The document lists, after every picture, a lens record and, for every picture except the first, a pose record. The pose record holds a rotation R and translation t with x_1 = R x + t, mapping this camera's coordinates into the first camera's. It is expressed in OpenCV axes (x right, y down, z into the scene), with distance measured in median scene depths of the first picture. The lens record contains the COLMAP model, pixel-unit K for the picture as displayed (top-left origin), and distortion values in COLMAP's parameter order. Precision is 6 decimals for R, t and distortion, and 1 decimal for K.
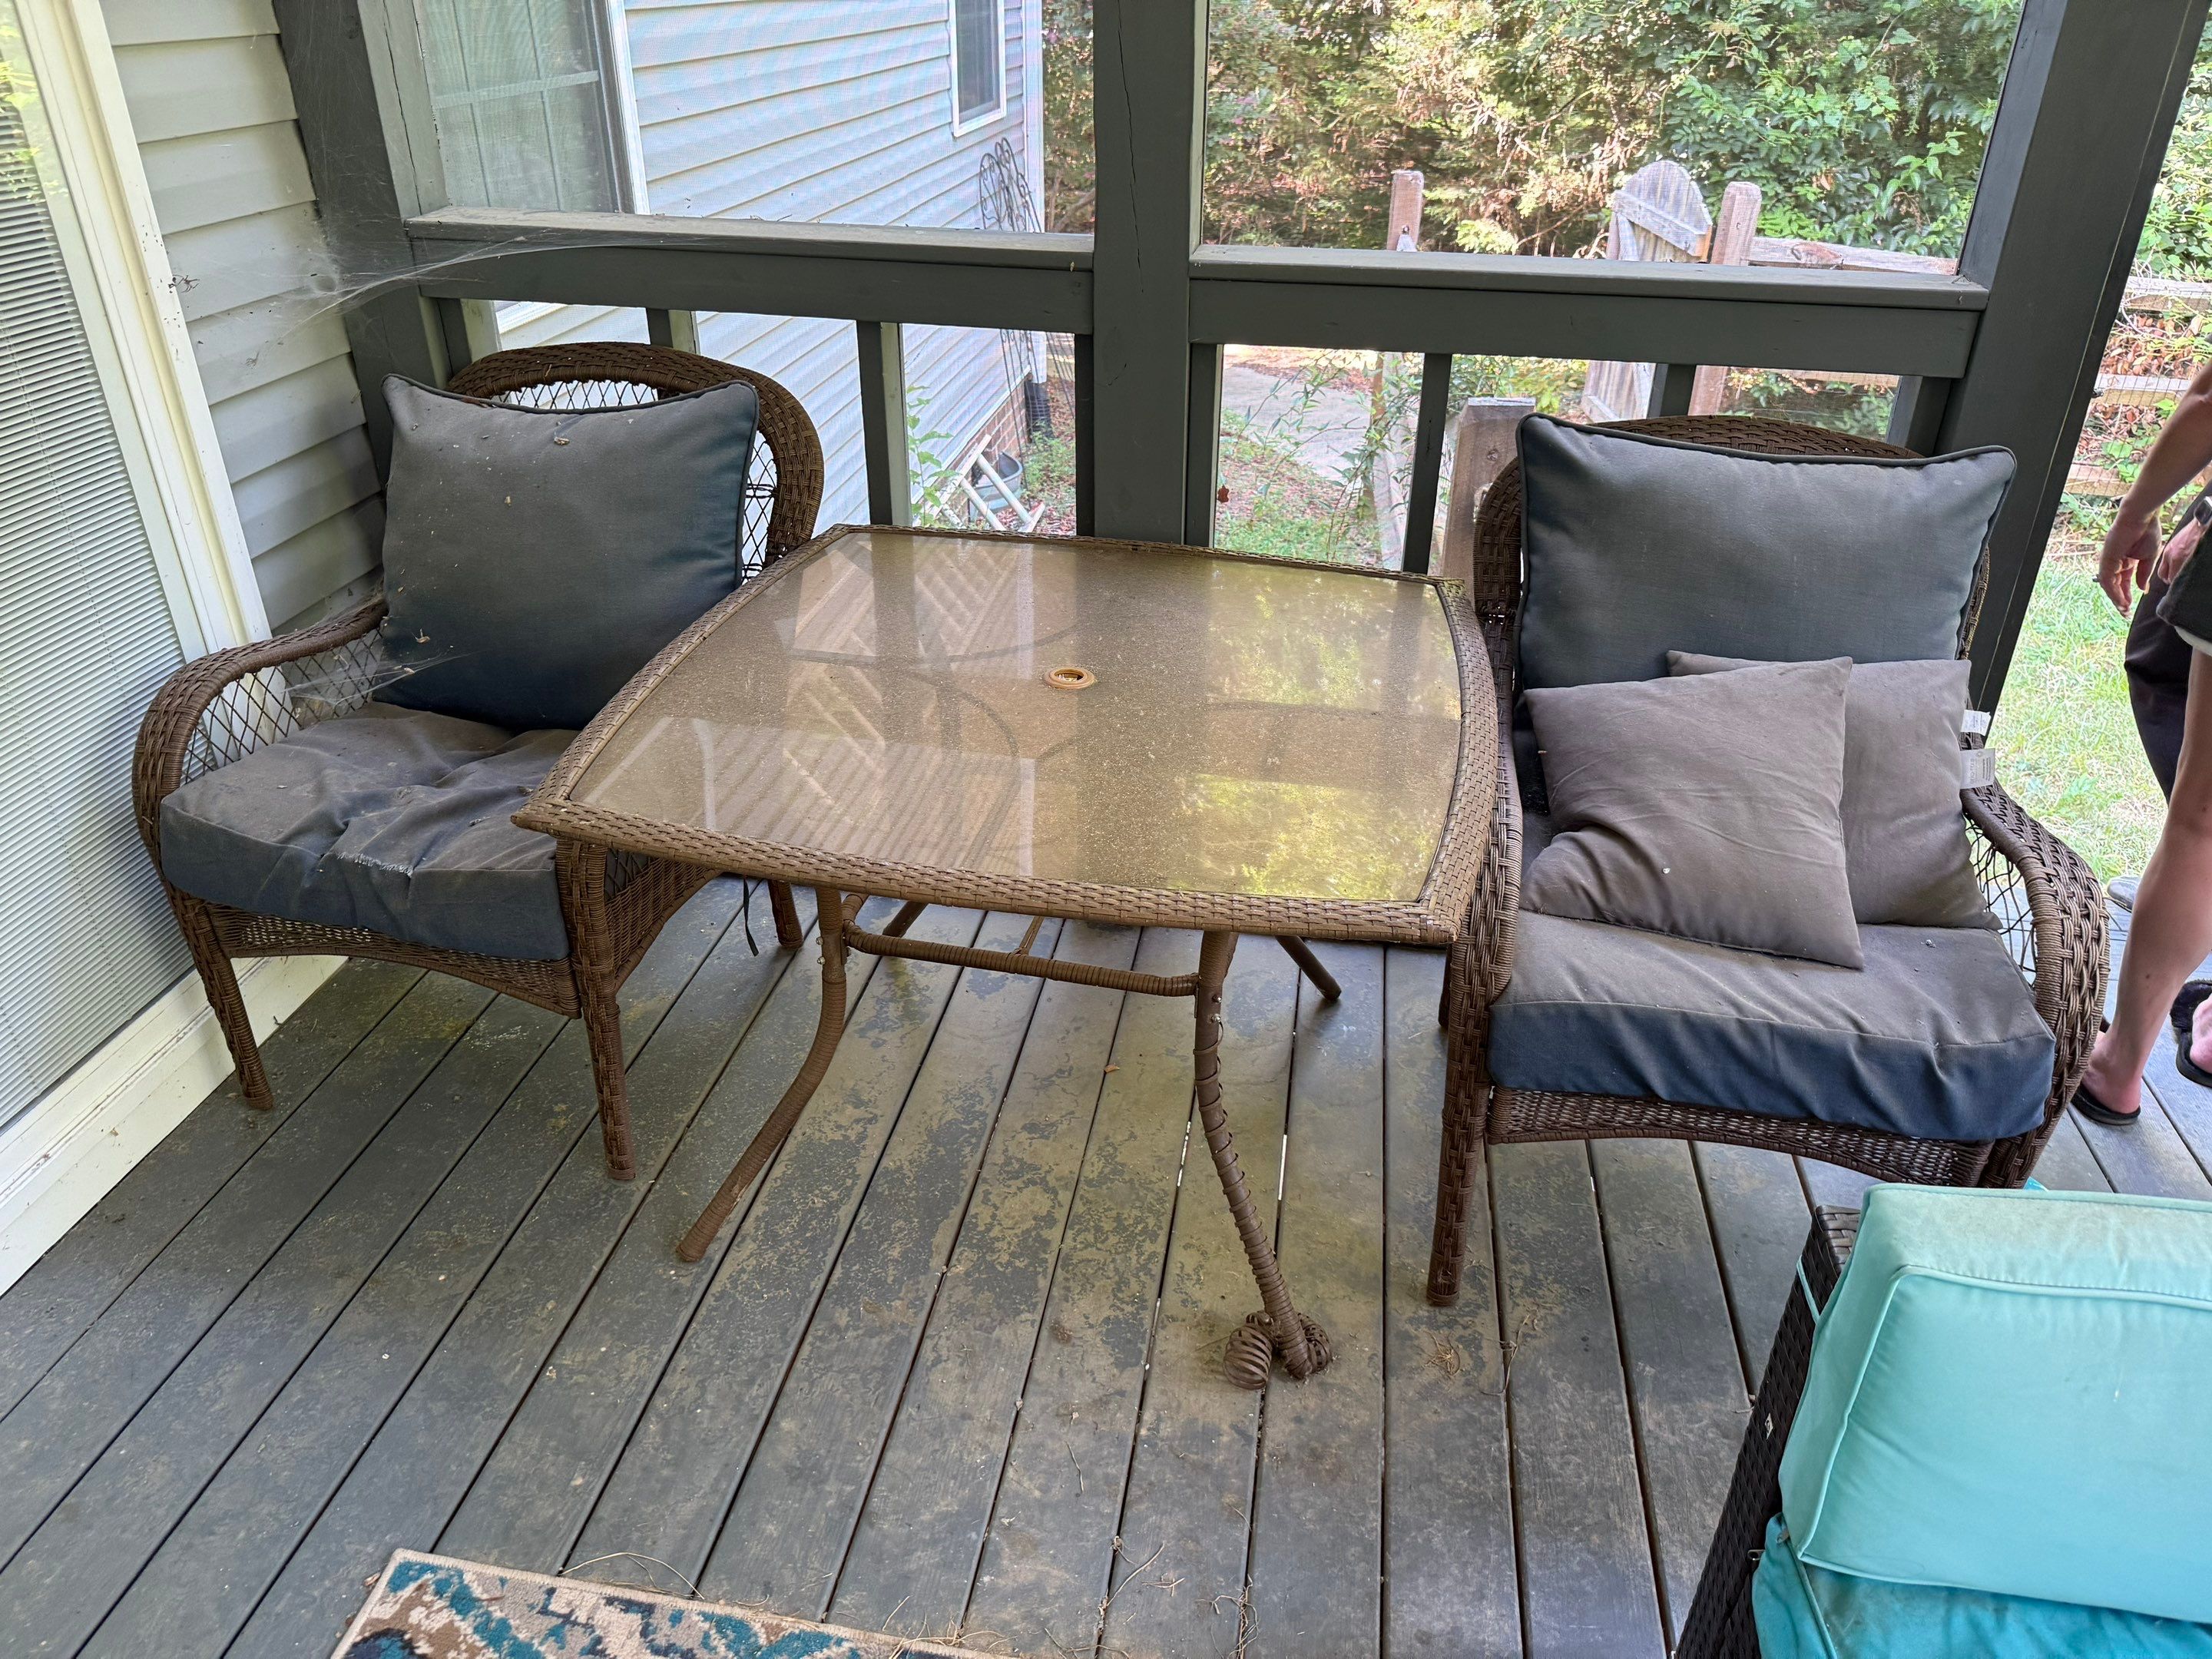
lens RADIAL K [[1569.2, 0, 1106.5], [0, 1569.2, 842.3], [0, 0, 1]] dist [0.023331, -0.027228]
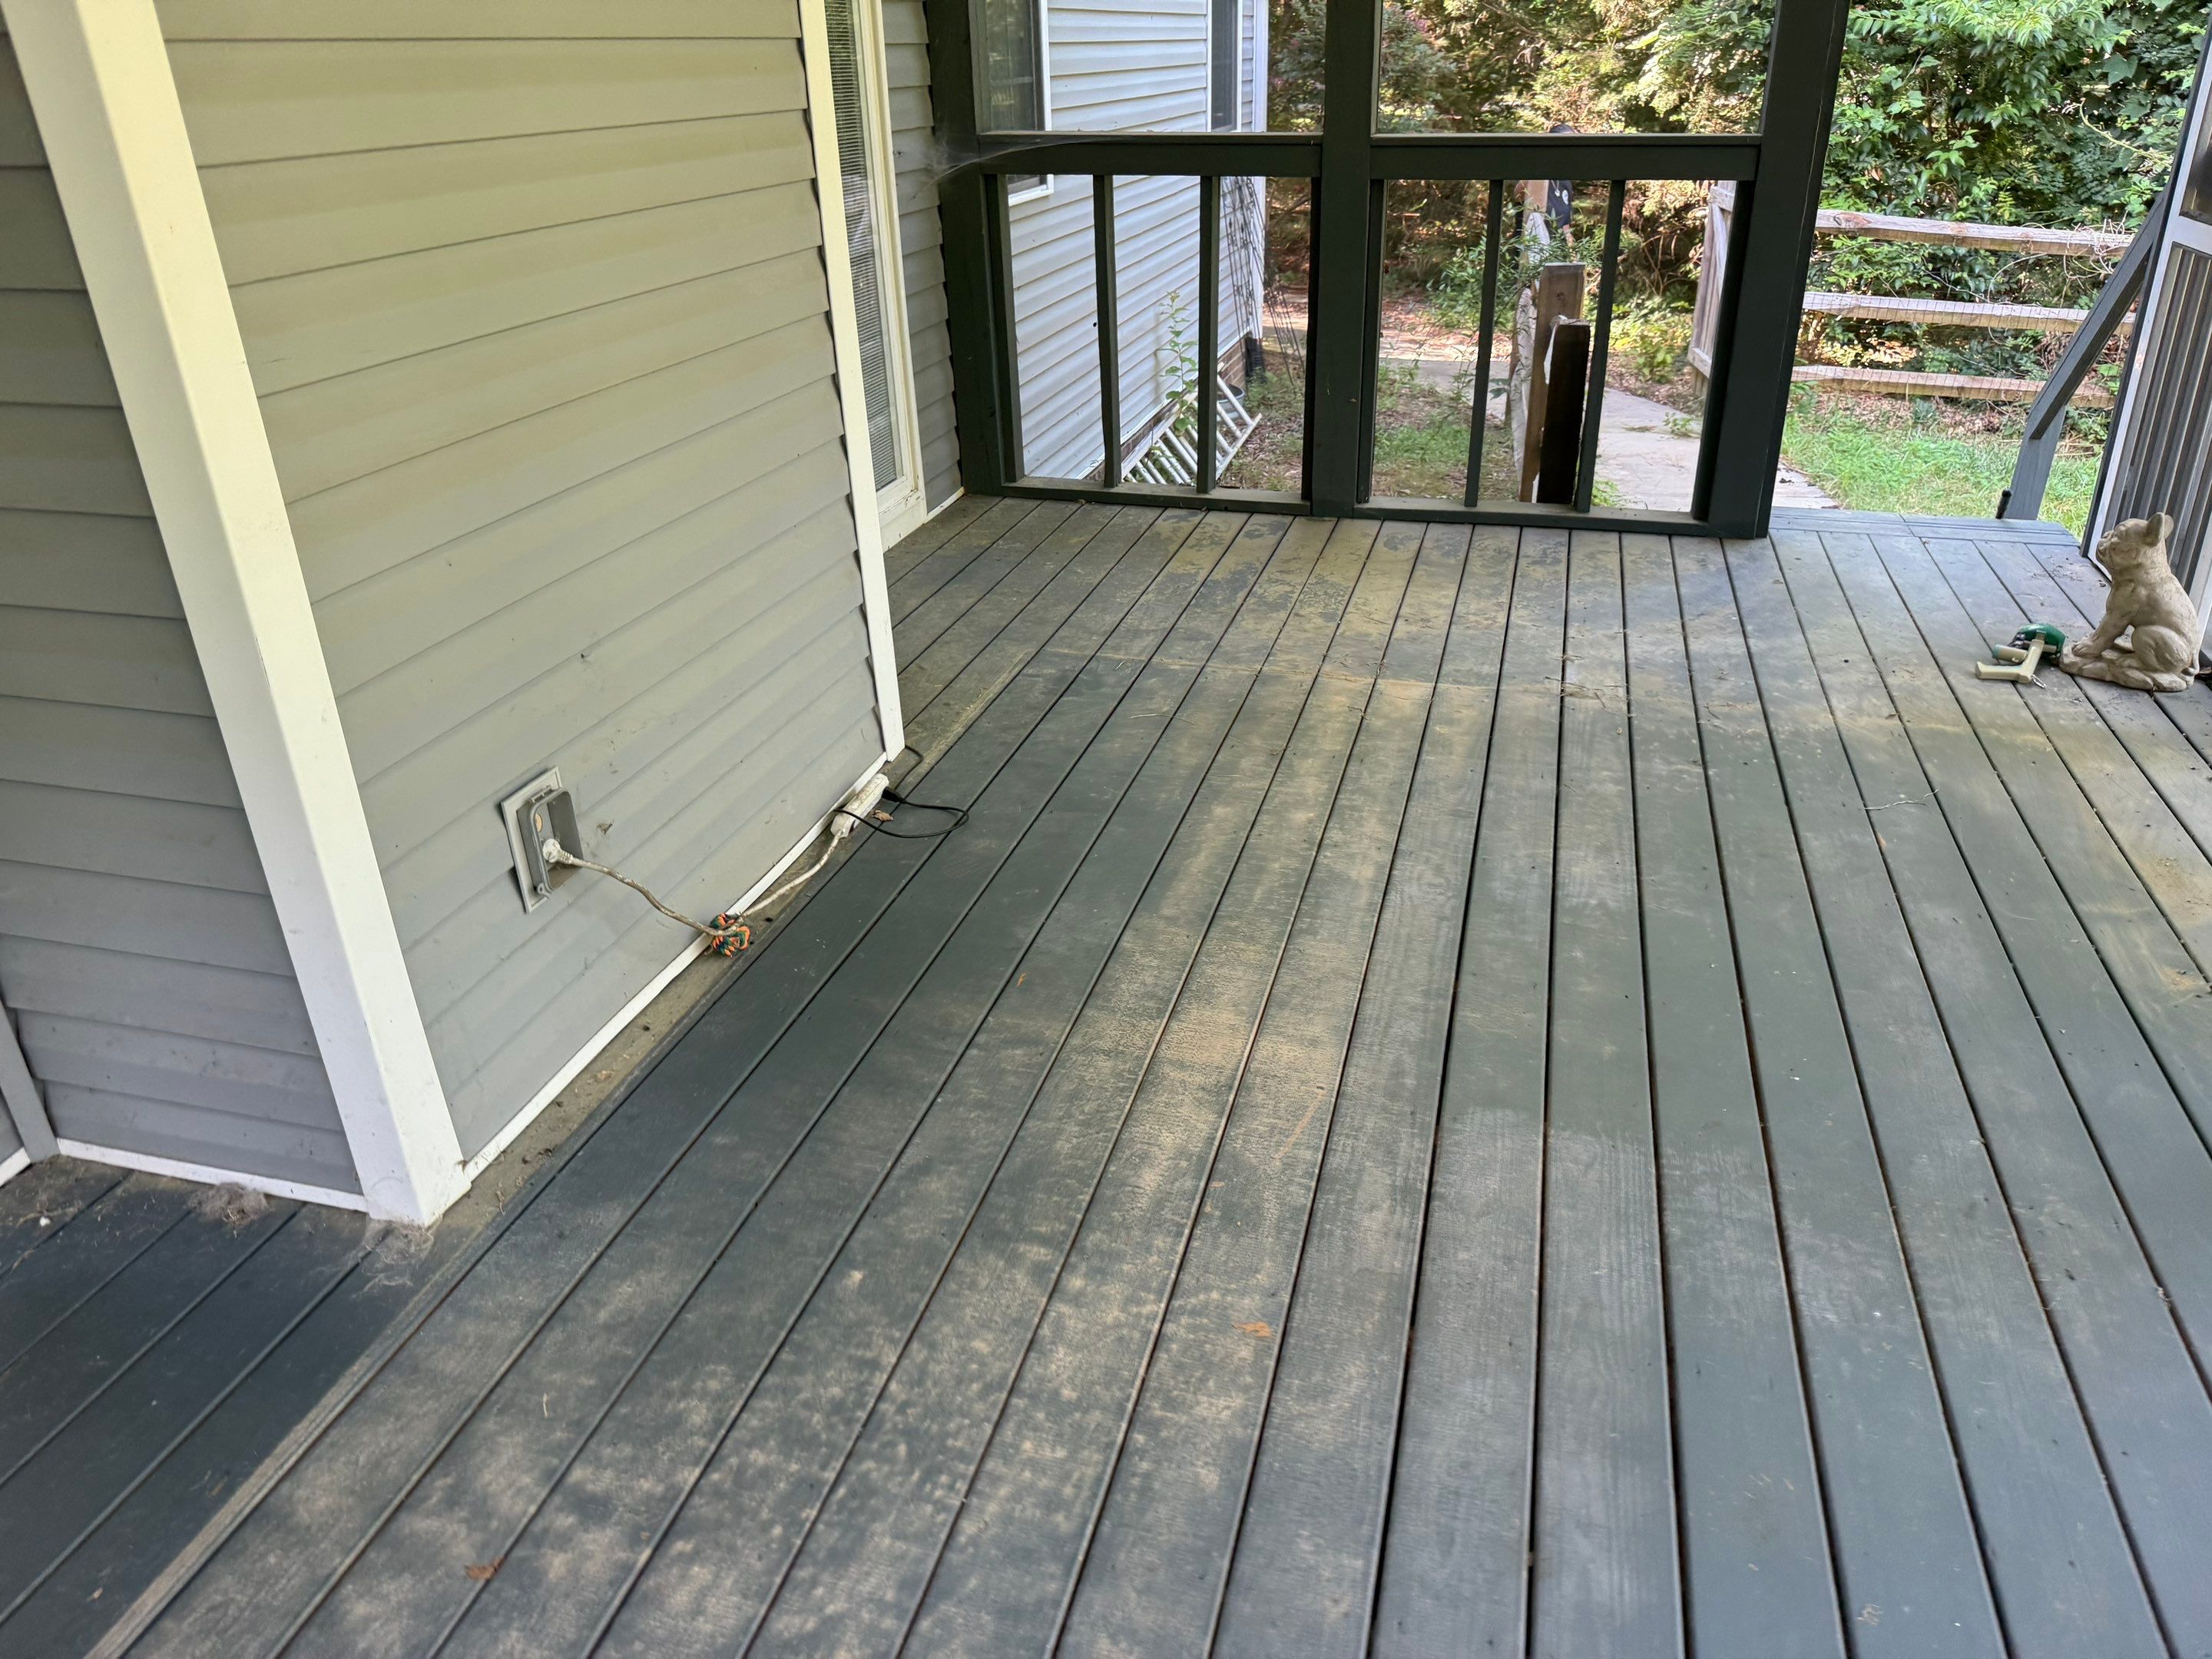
lens RADIAL K [[1569.2, 0, 1128.3], [0, 1569.2, 813.9], [0, 0, 1]] dist [0.023331, -0.027228]
pose [[0.994848, 0.017107, -0.099920, -0.034020], [-0.023023, 0.998030, -0.058354, 0.568388], [0.098725, 0.060354, 0.993283, -0.908742]]
